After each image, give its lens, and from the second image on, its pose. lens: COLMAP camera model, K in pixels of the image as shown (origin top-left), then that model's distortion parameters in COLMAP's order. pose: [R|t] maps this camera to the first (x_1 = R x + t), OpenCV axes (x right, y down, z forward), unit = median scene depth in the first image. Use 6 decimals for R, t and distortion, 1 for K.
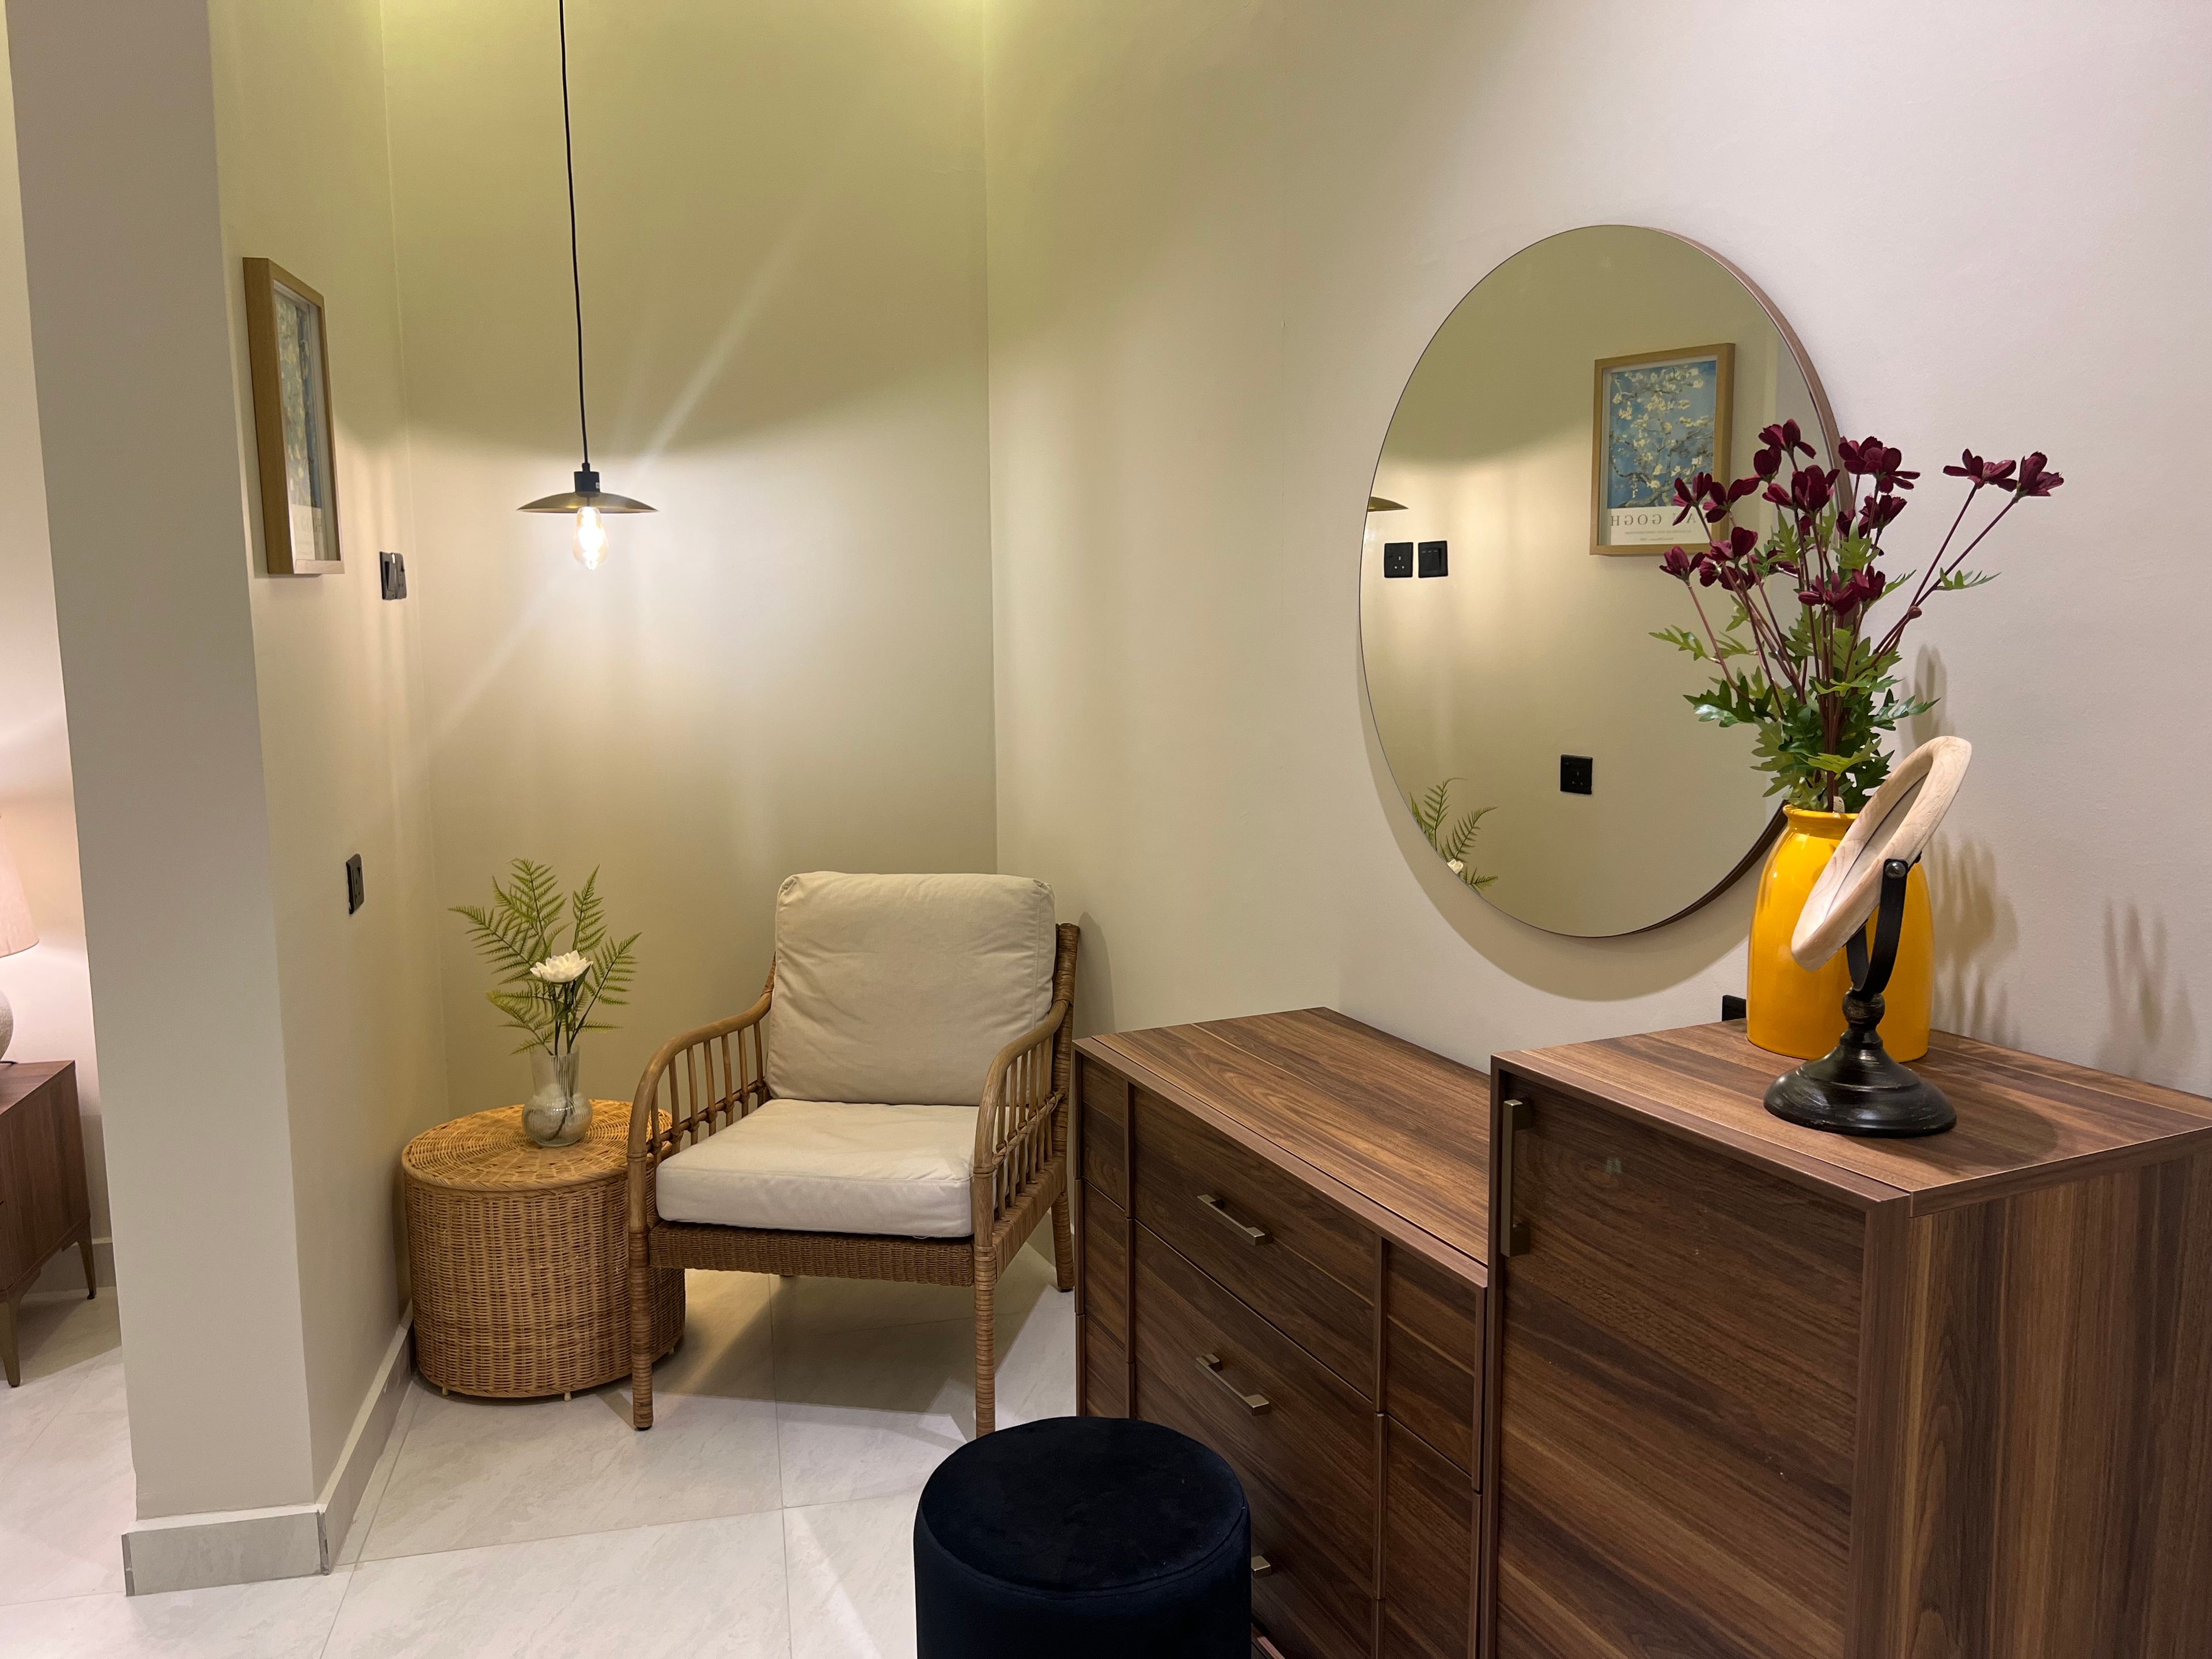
lens RADIAL K [[1688.6, 0, 1106.0], [0, 1688.6, 829.5], [0, 0, 1]] dist [0.025178, -0.002199]
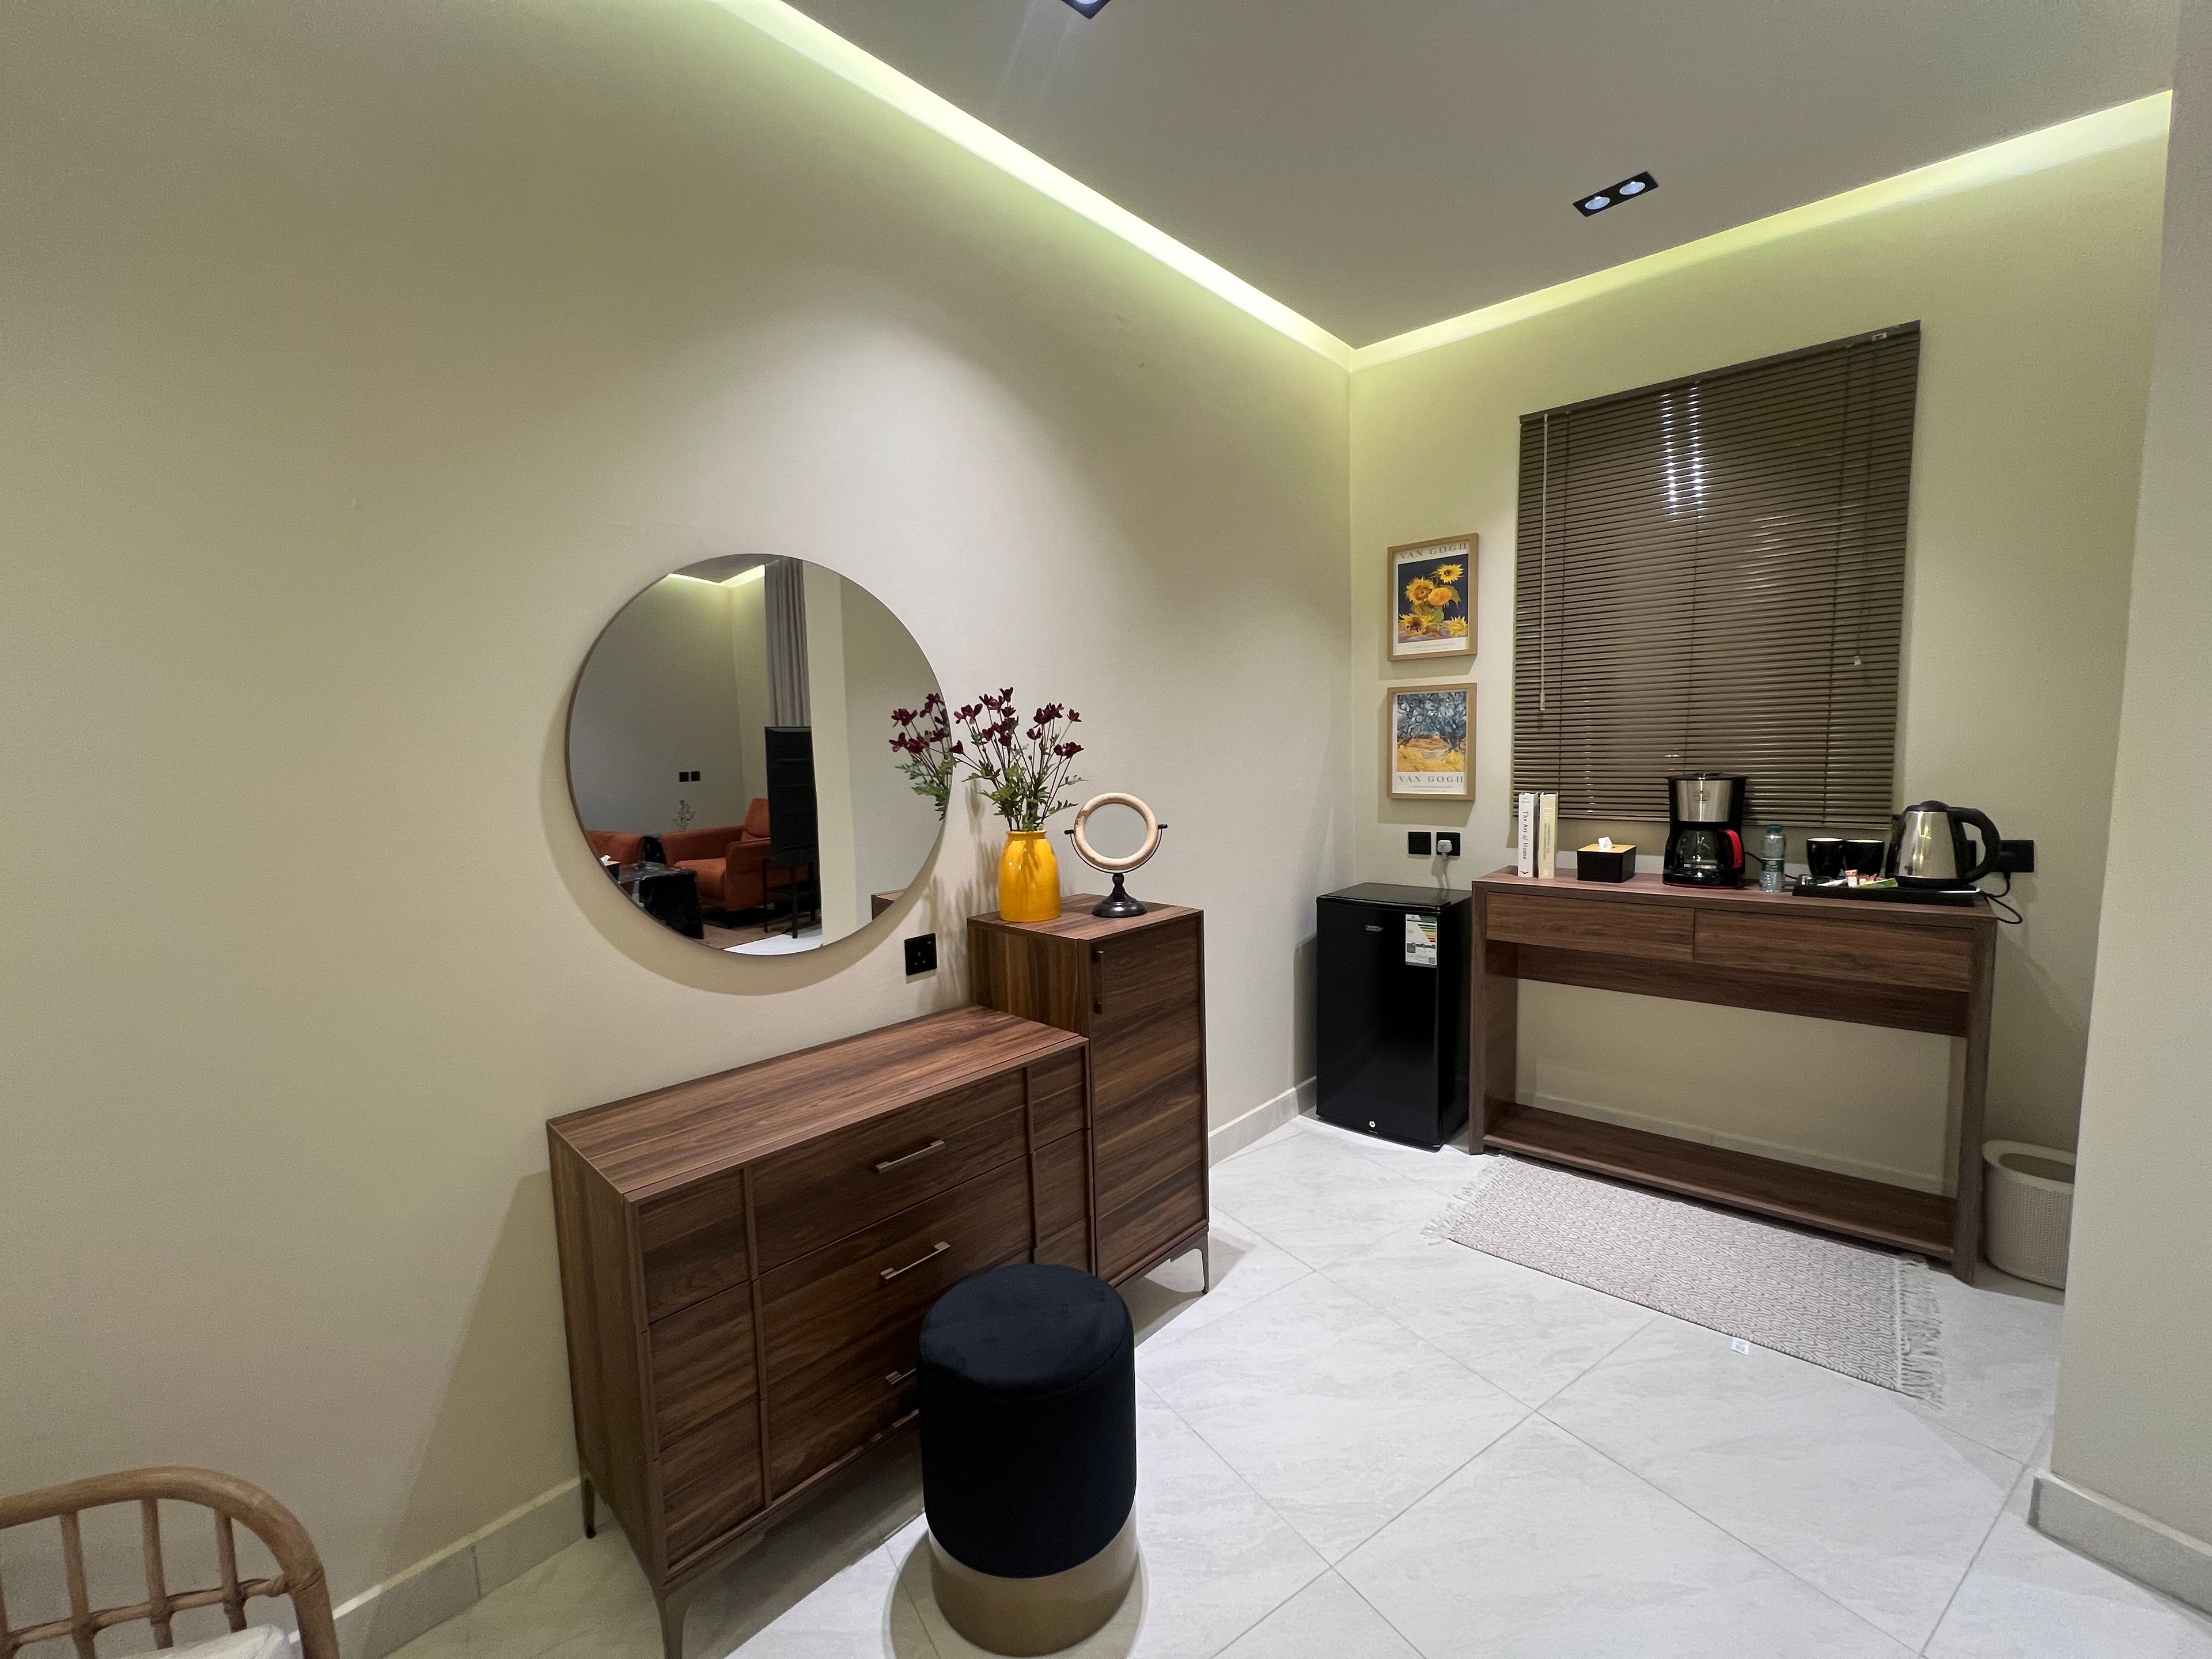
lens RADIAL K [[888.4, 0, 1106.0], [0, 888.4, 829.5], [0, 0, 1]] dist [0.001159, 0.000124]
pose [[-0.367731, -0.066796, 0.927530, -0.789030], [0.154975, 0.979067, 0.131949, -0.157521], [-0.916928, 0.192266, -0.349682, 1.132825]]
